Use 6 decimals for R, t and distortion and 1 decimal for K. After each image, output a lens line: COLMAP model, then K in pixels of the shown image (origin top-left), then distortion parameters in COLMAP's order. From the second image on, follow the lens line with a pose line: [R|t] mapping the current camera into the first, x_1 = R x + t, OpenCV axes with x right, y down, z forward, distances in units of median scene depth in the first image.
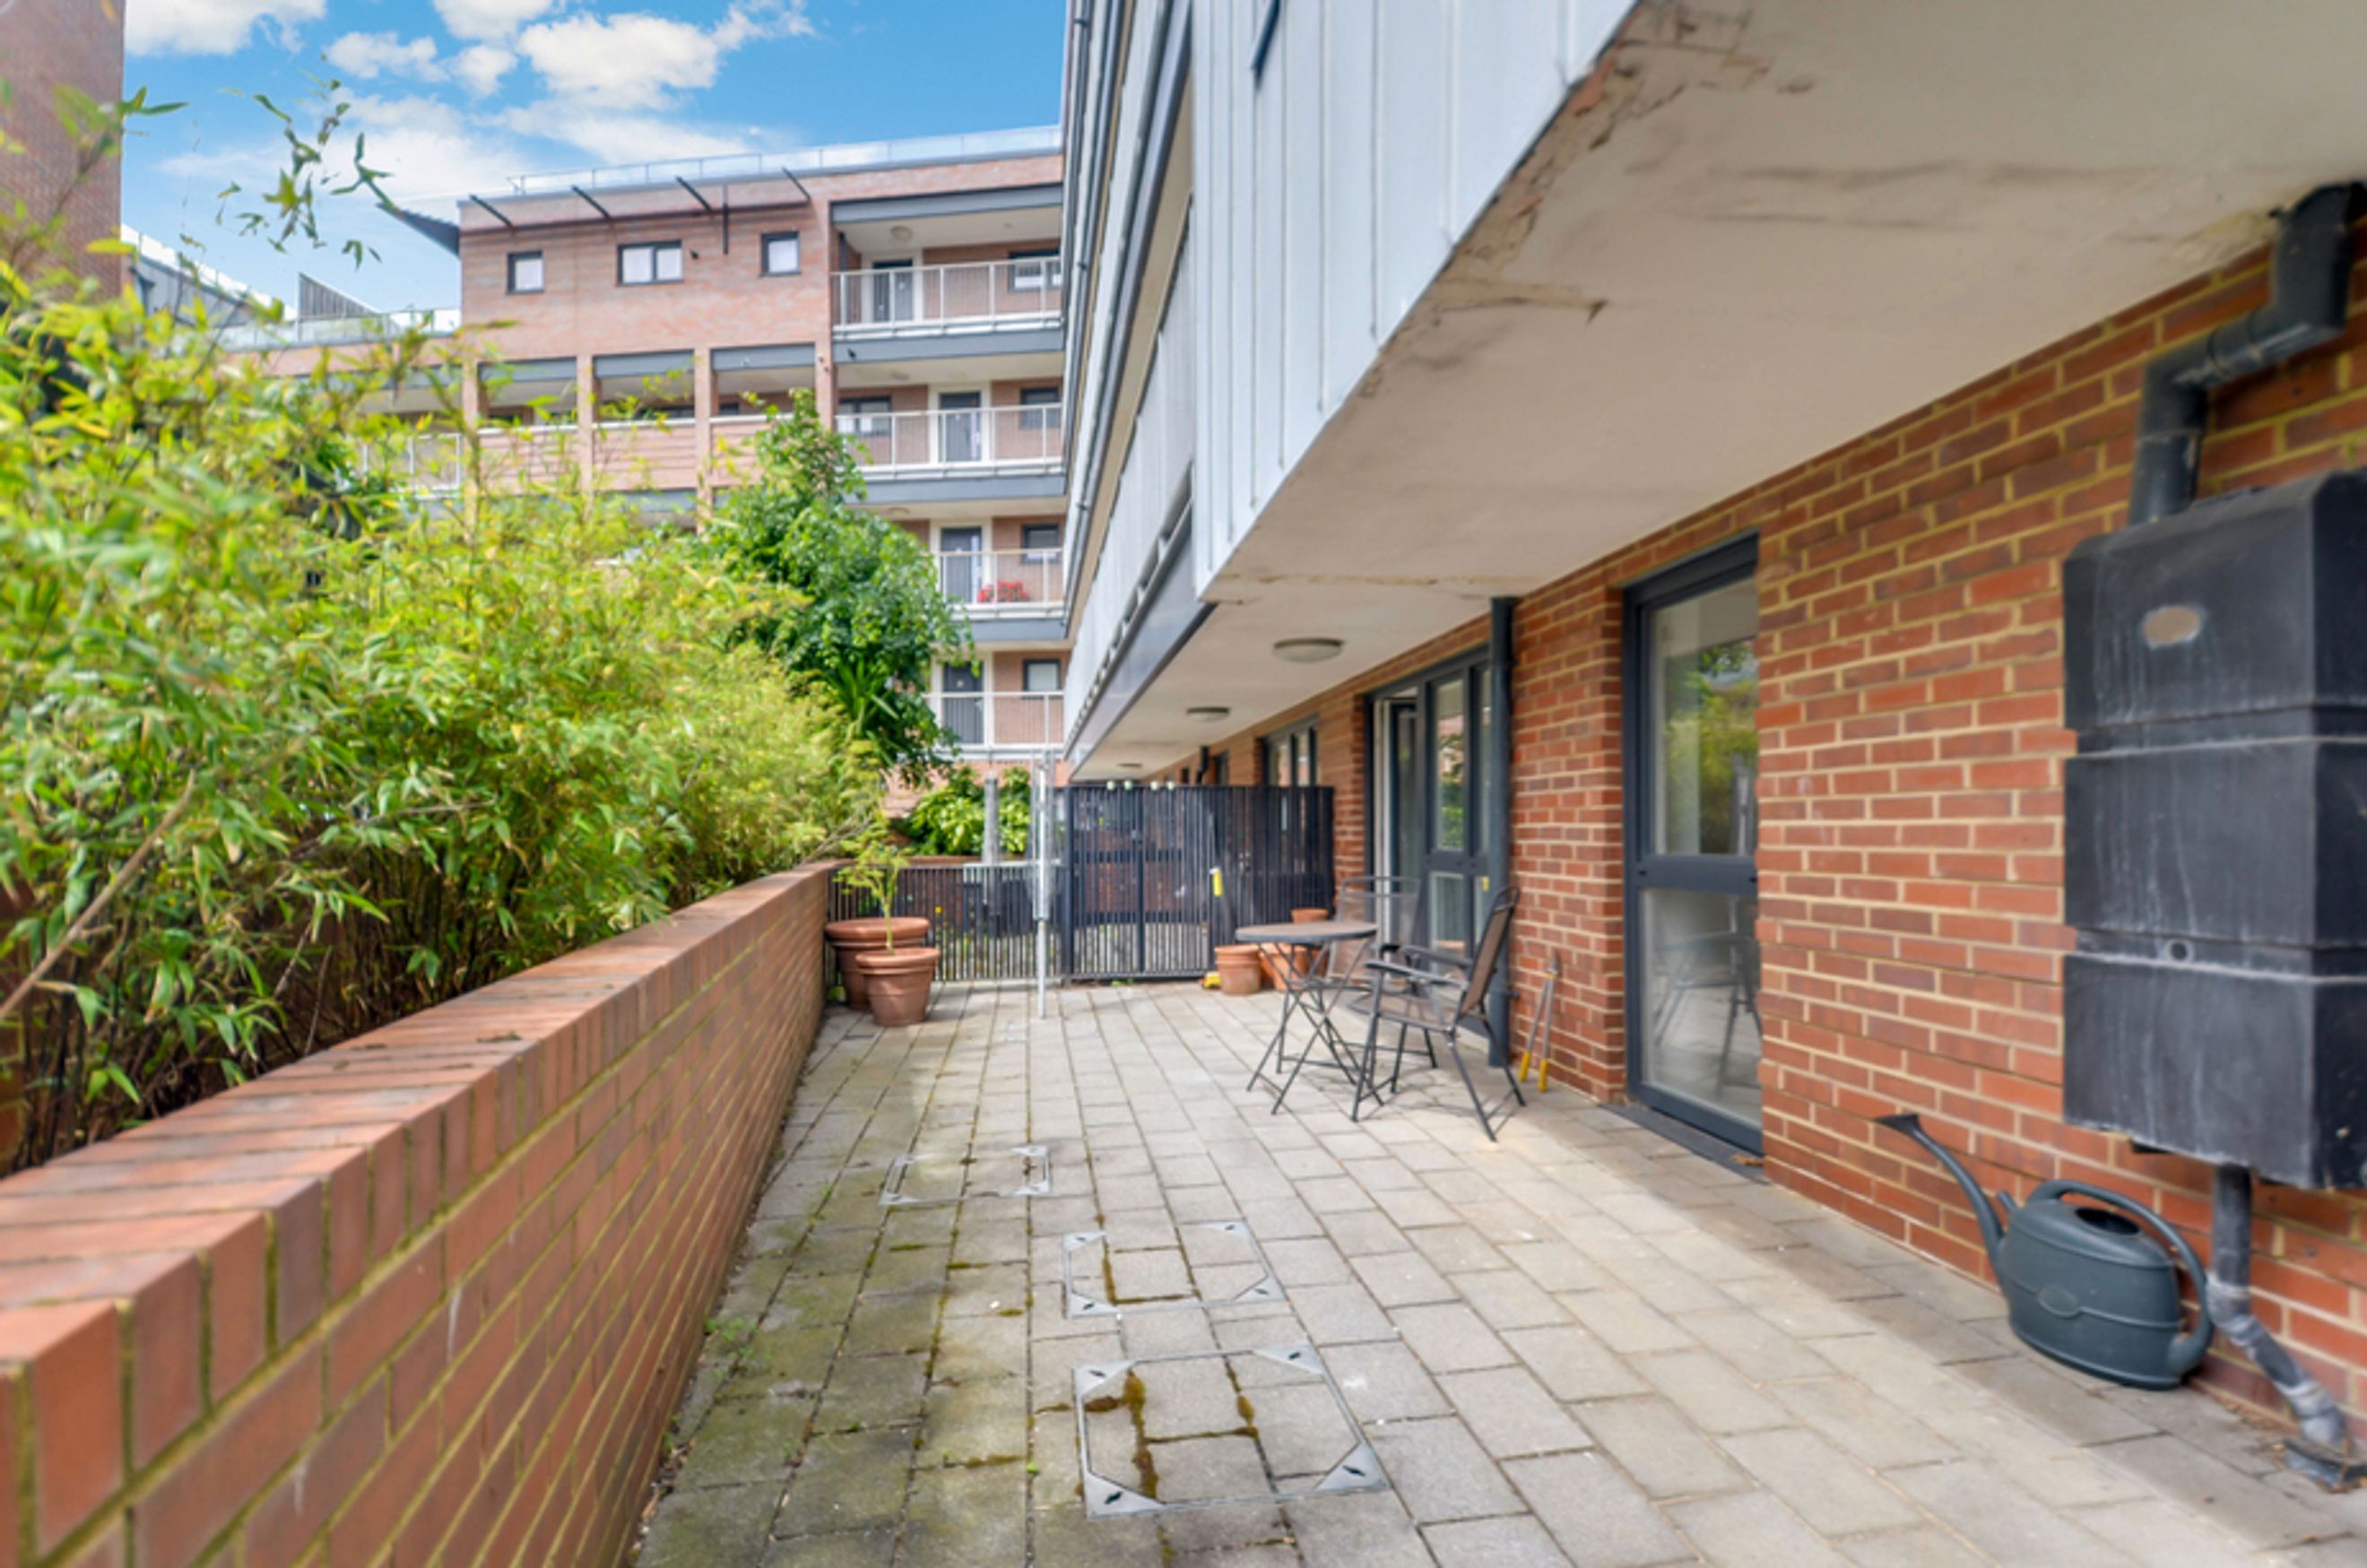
lens RADIAL K [[1045.1, 0, 1195.1], [0, 1045.1, 813.0], [0, 0, 1]] dist [0.000065, -0.000062]
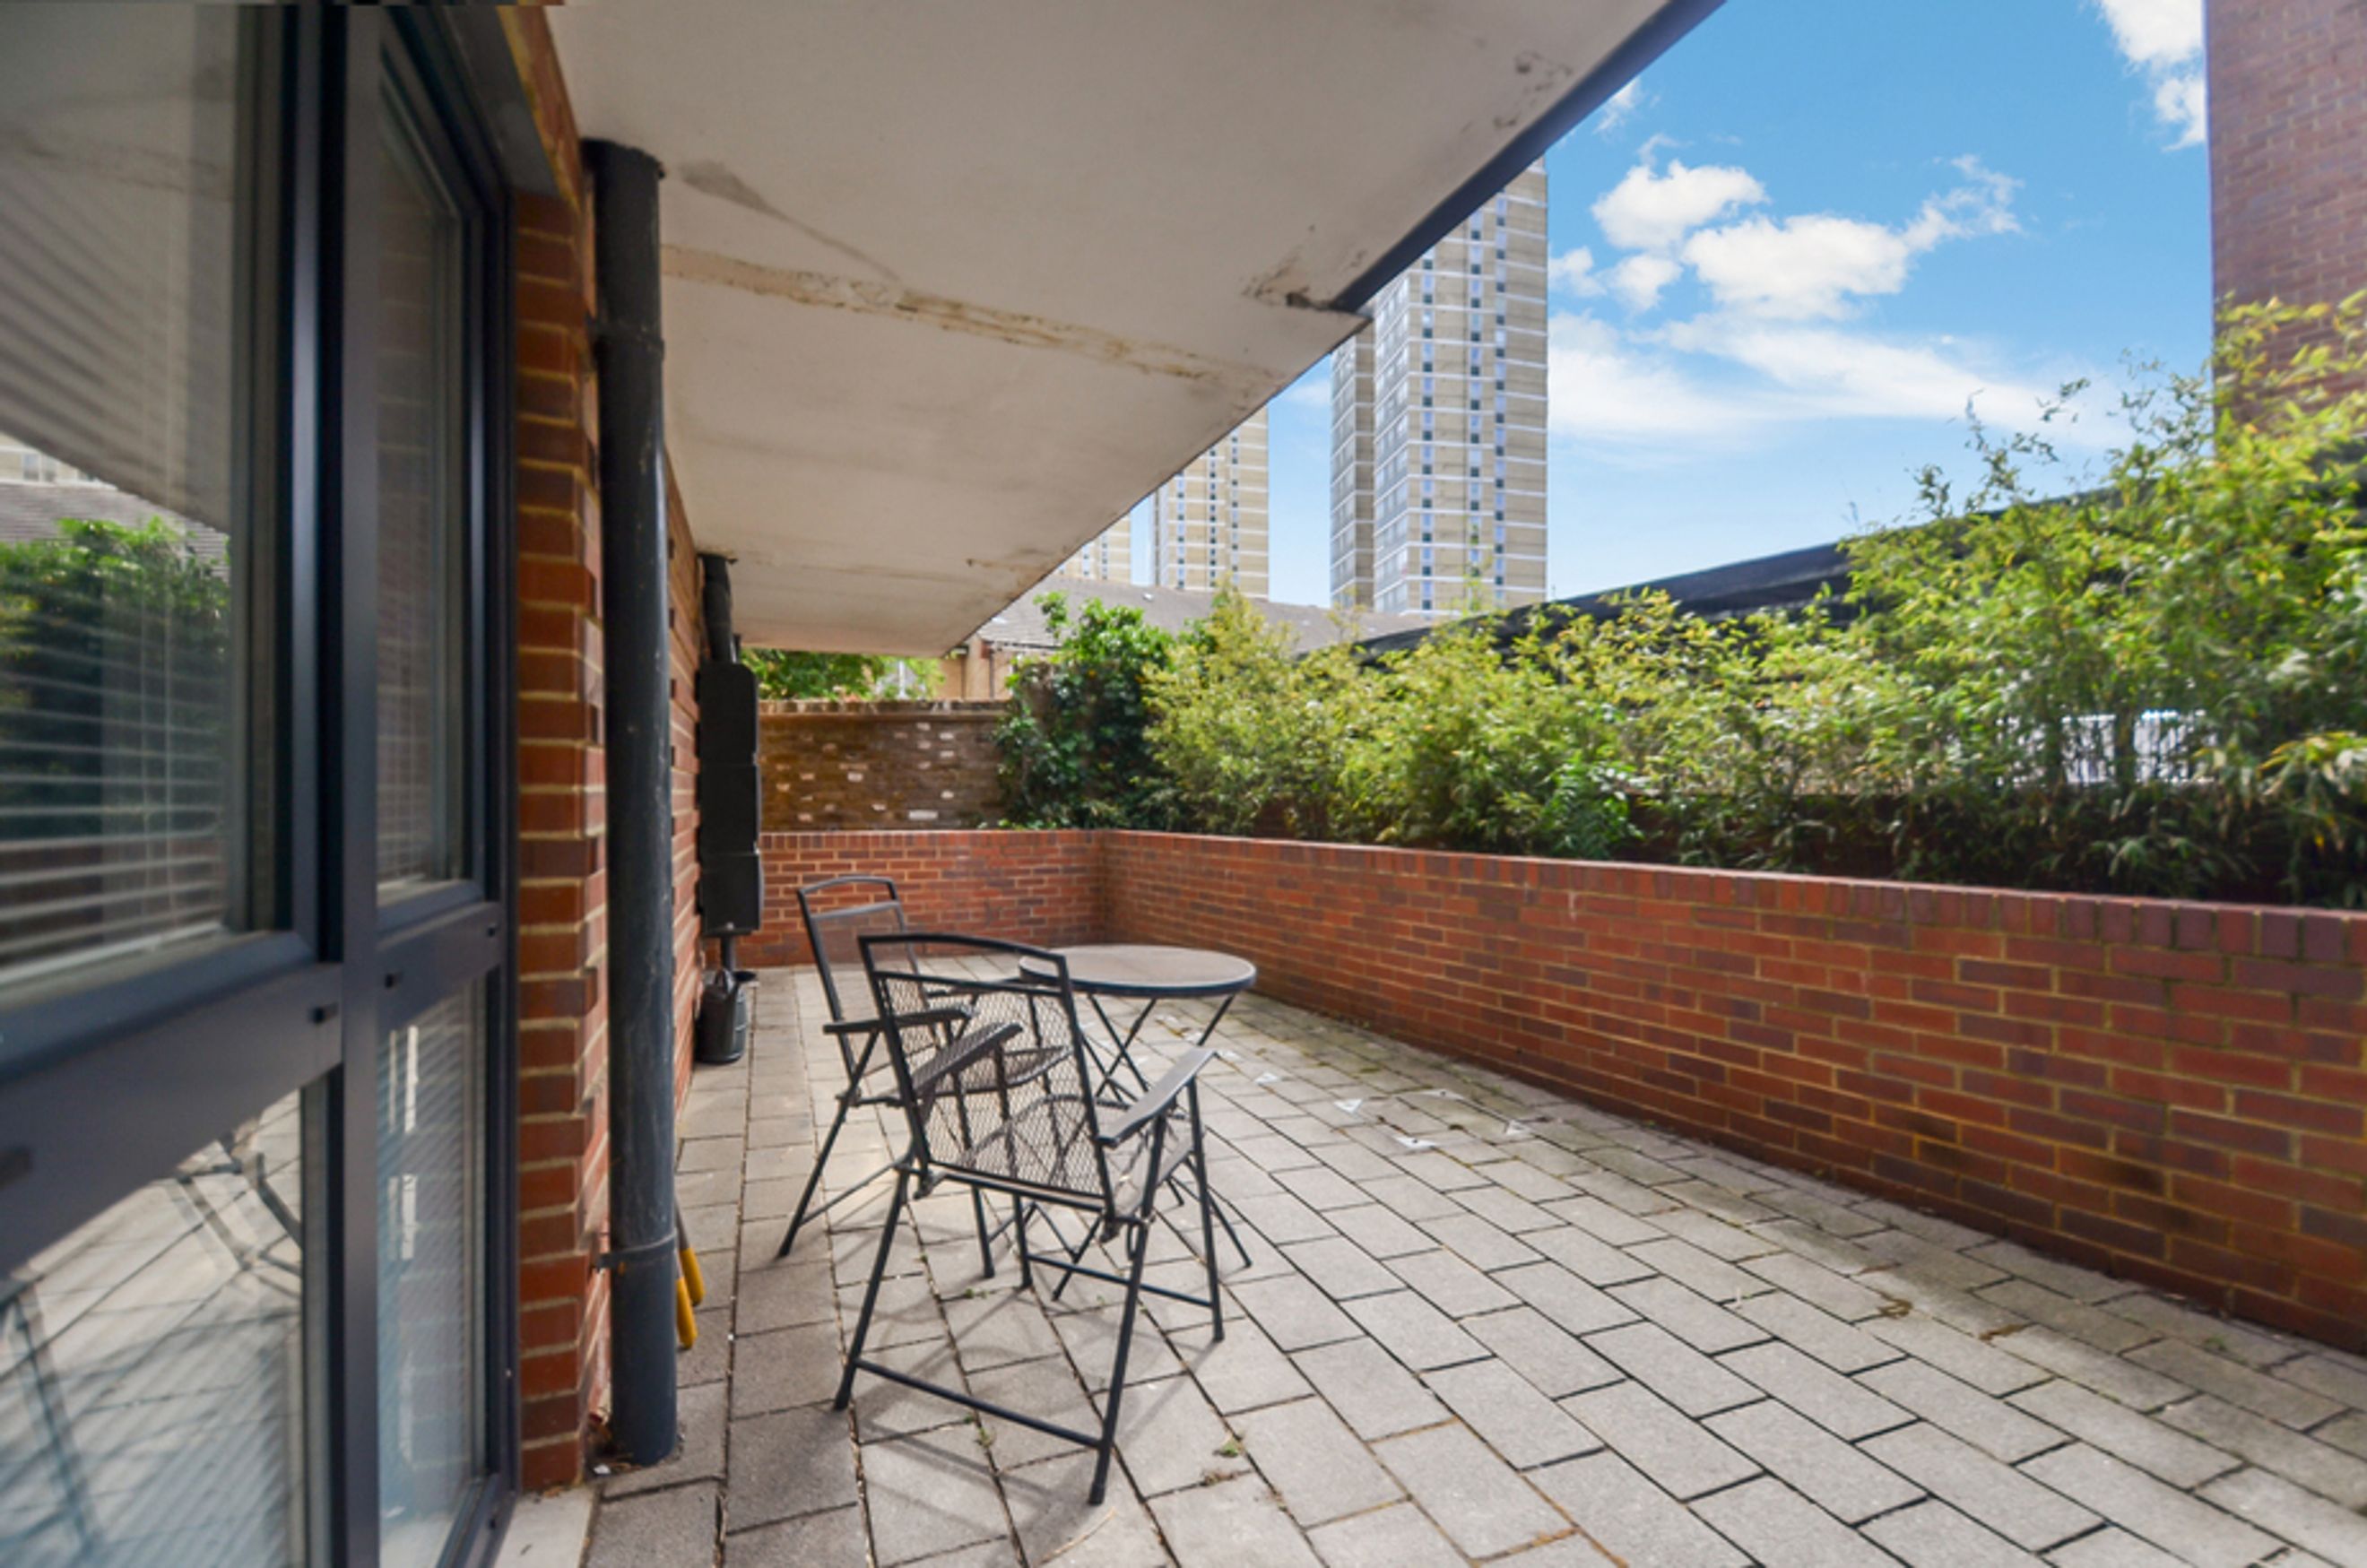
lens RADIAL K [[1045.1, 0, 1195.1], [0, 1045.1, 813.0], [0, 0, 1]] dist [0.000065, -0.000062]
pose [[-0.974916, -0.004476, -0.222530, 0.280517], [-0.002610, 0.999959, -0.008679, 0.044361], [0.222560, -0.007881, -0.974887, 2.134318]]
